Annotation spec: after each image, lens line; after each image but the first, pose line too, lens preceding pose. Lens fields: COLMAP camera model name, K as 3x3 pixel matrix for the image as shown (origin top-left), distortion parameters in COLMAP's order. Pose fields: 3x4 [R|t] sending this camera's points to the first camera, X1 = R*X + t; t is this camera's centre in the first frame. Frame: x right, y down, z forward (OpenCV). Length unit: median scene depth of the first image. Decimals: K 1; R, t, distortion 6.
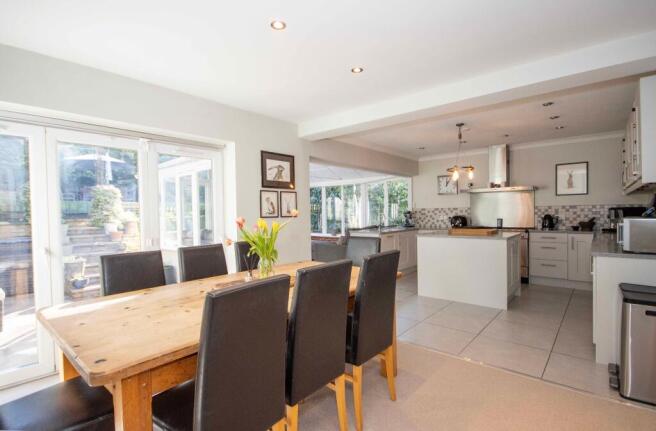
lens RADIAL K [[318.5, 0, 328.0], [0, 318.5, 215.5], [0, 0, 1]] dist [-0.002732, -0.000203]
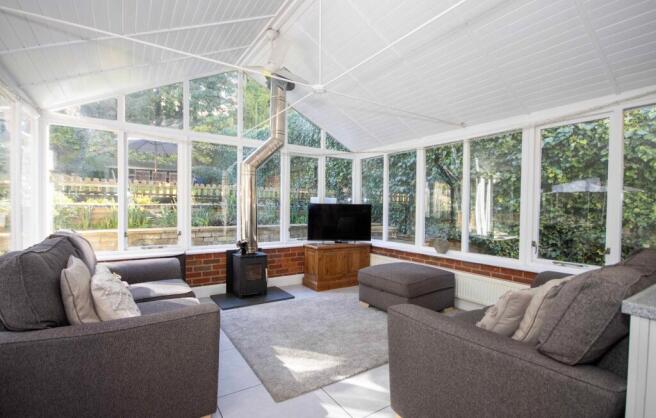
lens RADIAL K [[310.0, 0, 329.9], [0, 310.0, 207.2], [0, 0, 1]] dist [0.017171, -0.000057]
pose [[0.959659, 0.025803, -0.279979, -0.019490], [-0.029570, 0.999520, -0.009238, 0.012158], [0.279606, 0.017144, 0.959962, 0.869801]]
